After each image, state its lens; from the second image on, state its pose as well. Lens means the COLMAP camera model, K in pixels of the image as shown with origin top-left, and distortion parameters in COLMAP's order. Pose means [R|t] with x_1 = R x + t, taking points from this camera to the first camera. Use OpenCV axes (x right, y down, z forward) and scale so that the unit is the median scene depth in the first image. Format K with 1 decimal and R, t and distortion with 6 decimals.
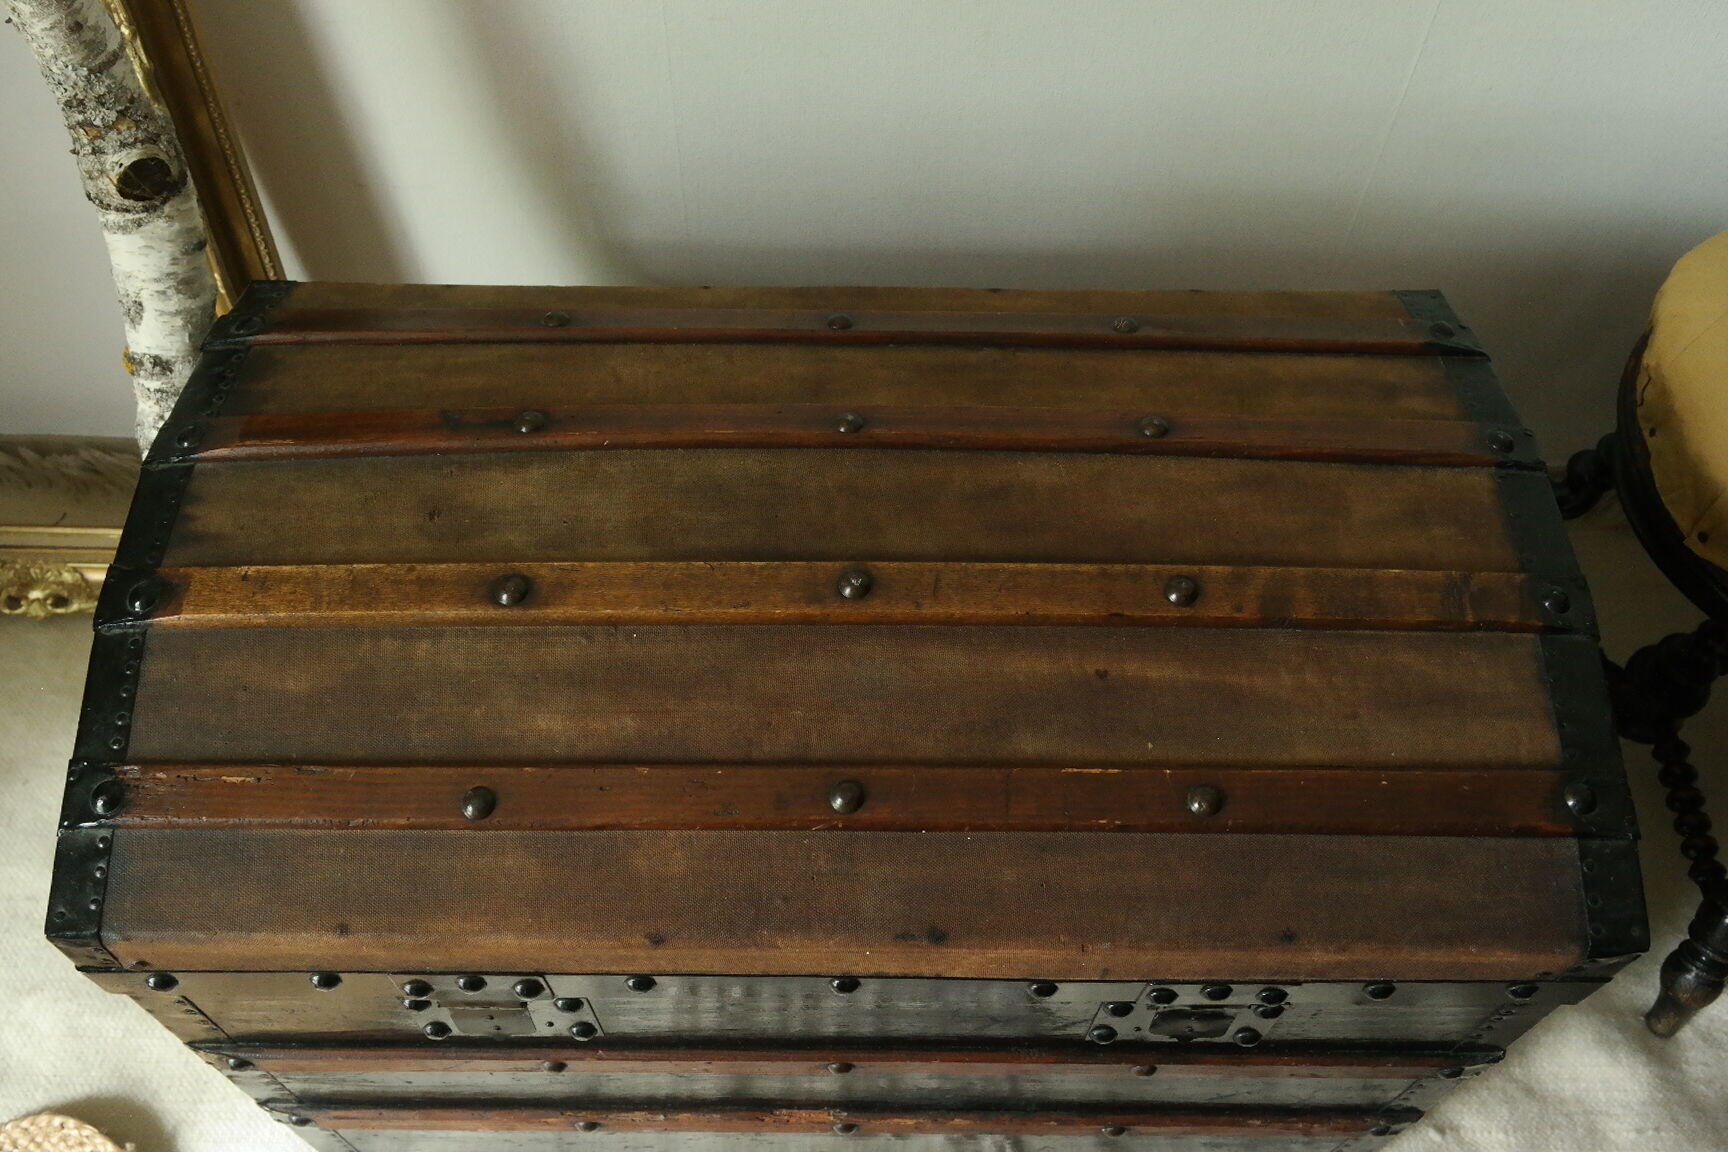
lens RADIAL K [[1459.6, 0, 891.9], [0, 1459.6, 578.0], [0, 0, 1]] dist [-0.017192, -0.014720]
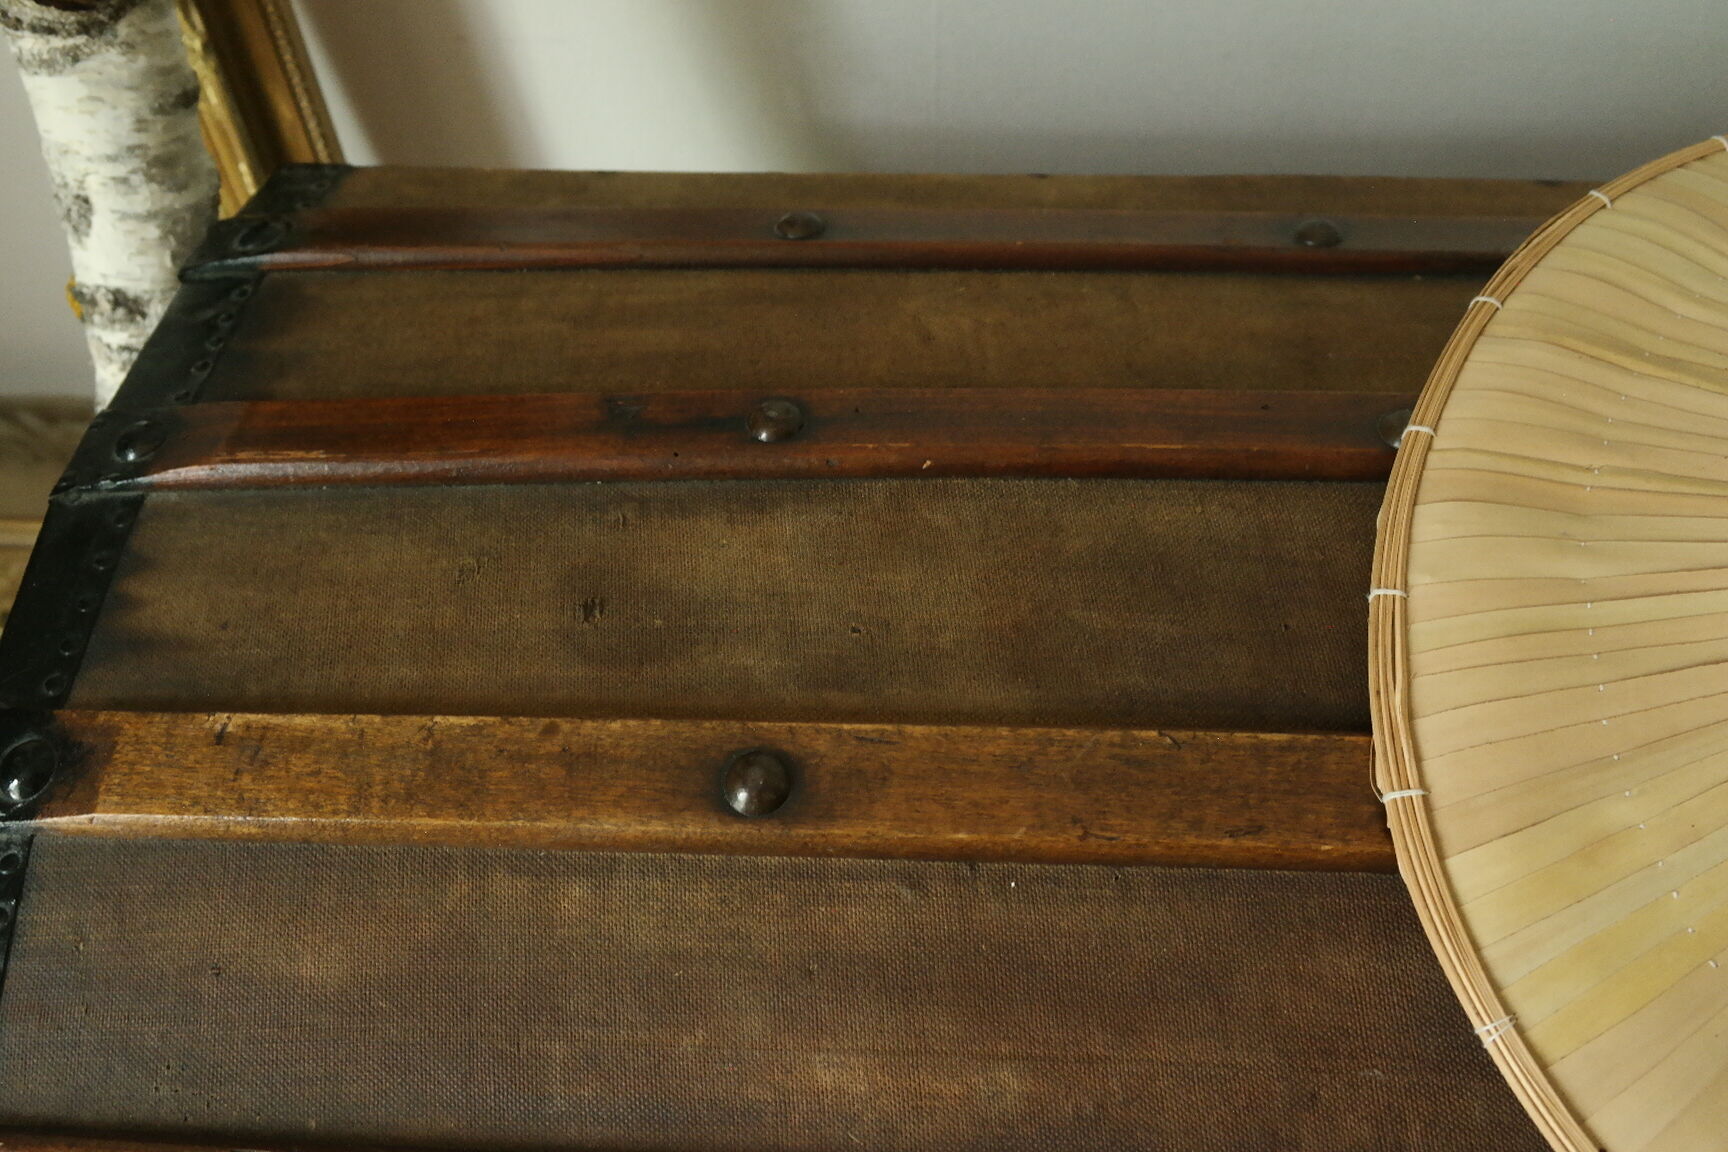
lens RADIAL K [[1459.6, 0, 891.9], [0, 1459.6, 578.0], [0, 0, 1]] dist [-0.017192, -0.014720]
pose [[0.997663, 0.017780, -0.065978, -0.174961], [-0.015176, 0.999094, 0.039771, -0.074086], [0.066625, -0.038677, 0.997028, 0.495431]]
